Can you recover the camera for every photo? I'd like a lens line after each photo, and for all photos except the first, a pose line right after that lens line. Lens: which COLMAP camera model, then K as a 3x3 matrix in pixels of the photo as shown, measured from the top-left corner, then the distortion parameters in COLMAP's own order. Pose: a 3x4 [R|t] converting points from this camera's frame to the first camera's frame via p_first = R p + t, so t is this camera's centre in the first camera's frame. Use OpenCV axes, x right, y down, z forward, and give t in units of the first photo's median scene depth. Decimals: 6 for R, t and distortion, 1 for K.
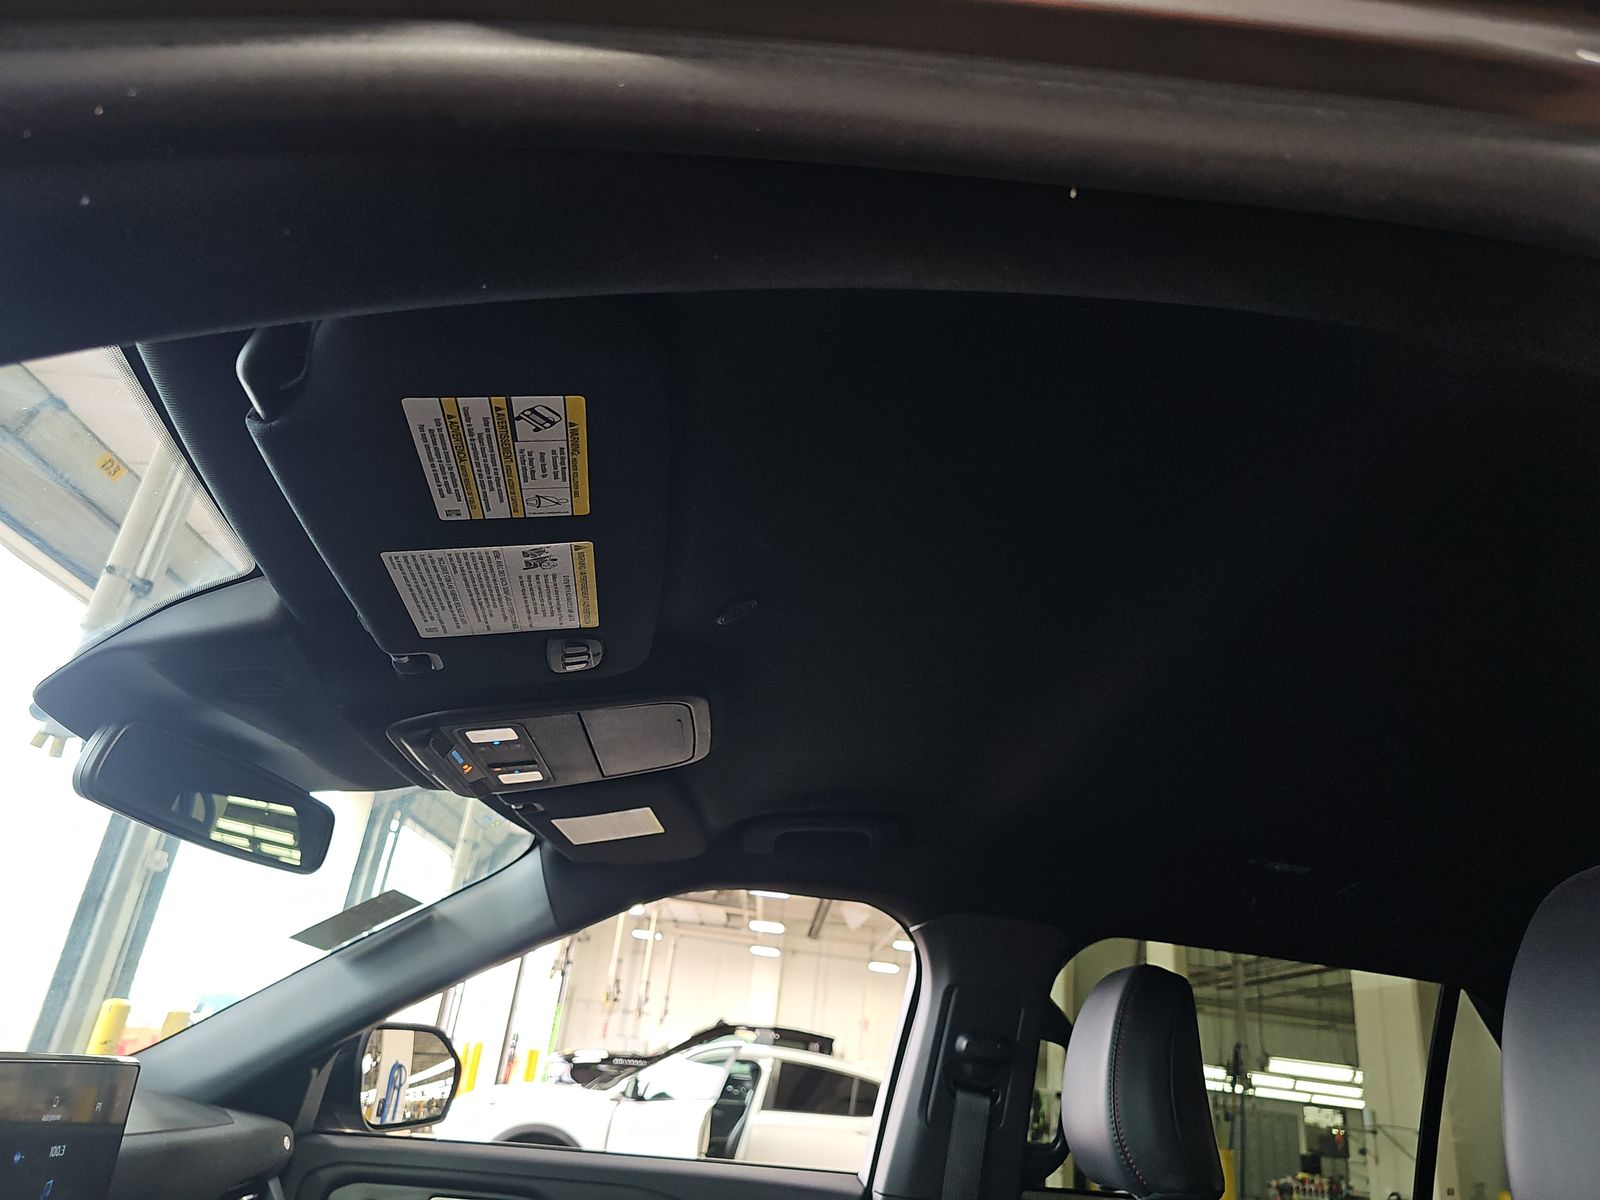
lens RADIAL K [[1050.9, 0, 791.9], [0, 1050.9, 606.2], [0, 0, 1]] dist [0.001207, -0.003498]
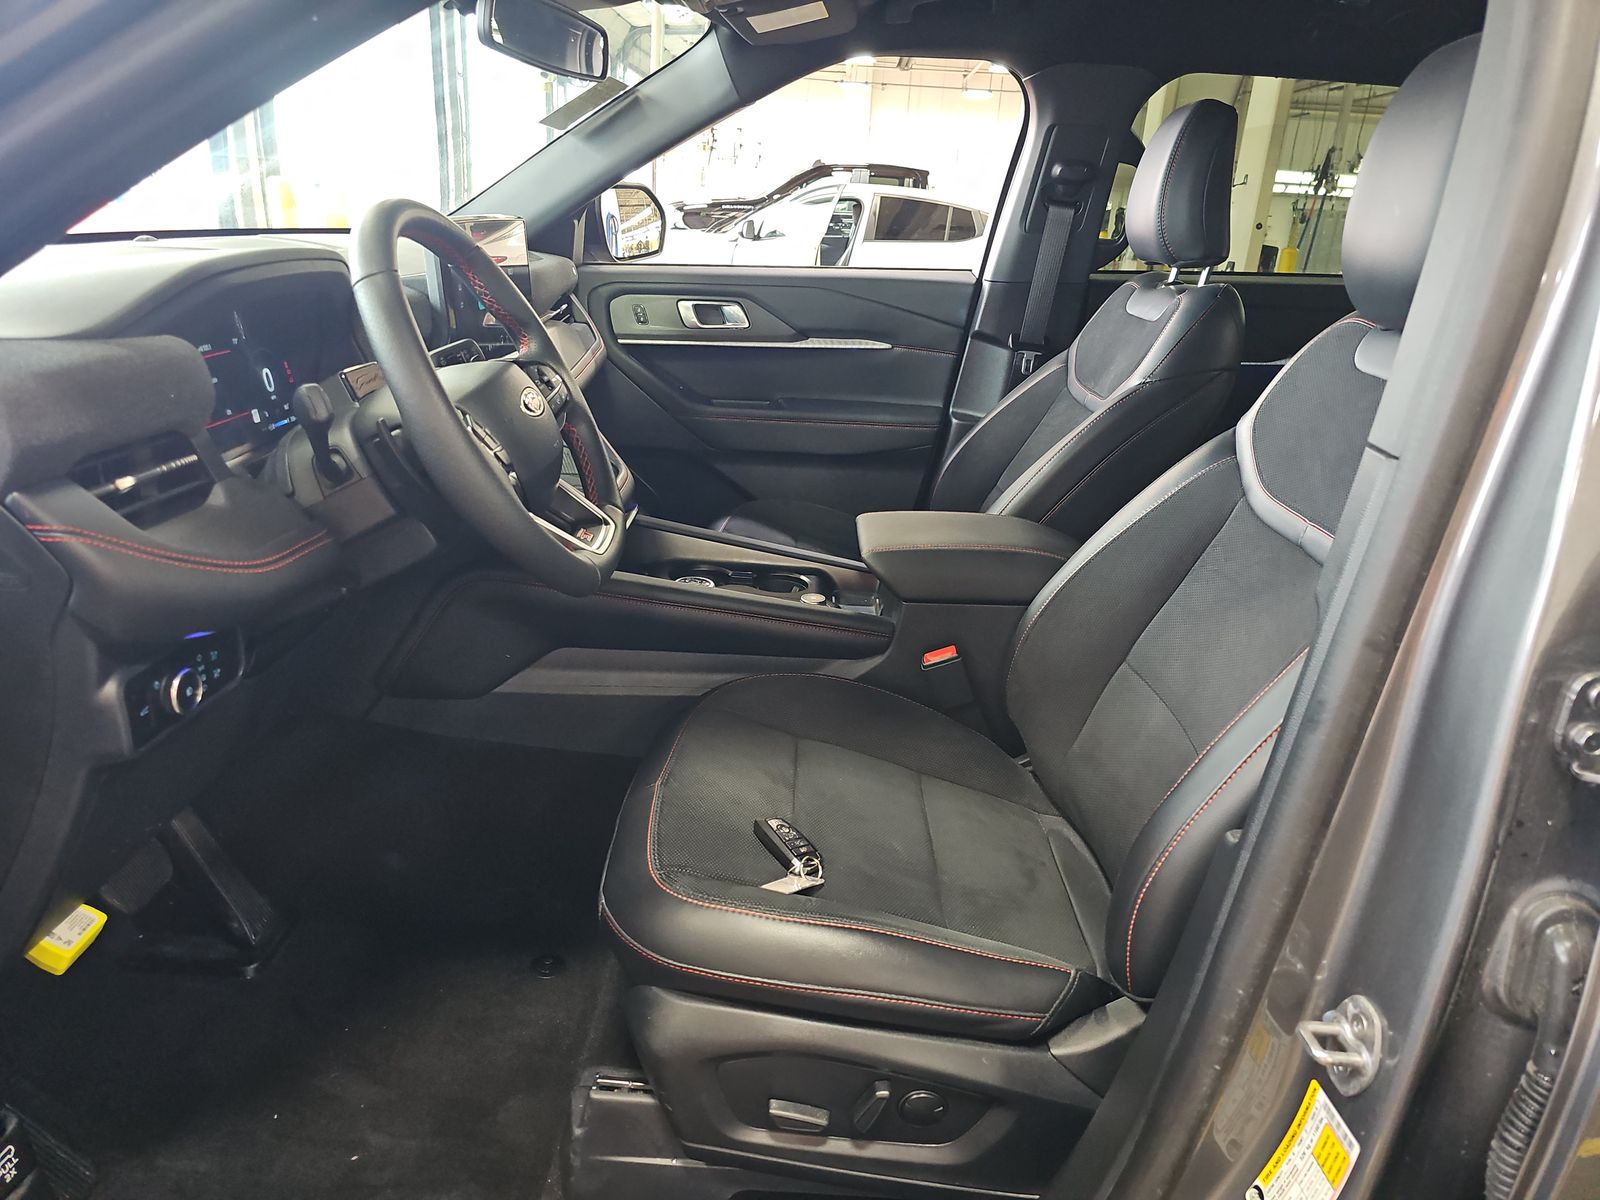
lens RADIAL K [[1082.7, 0, 800.0], [0, 1082.7, 600.0], [0, 0, 1]] dist [0.038718, -0.003054]
pose [[0.996170, -0.034196, -0.080479, -0.017282], [0.080256, 0.722938, 0.686236, -0.041138], [0.034715, -0.690066, 0.722913, -0.095984]]
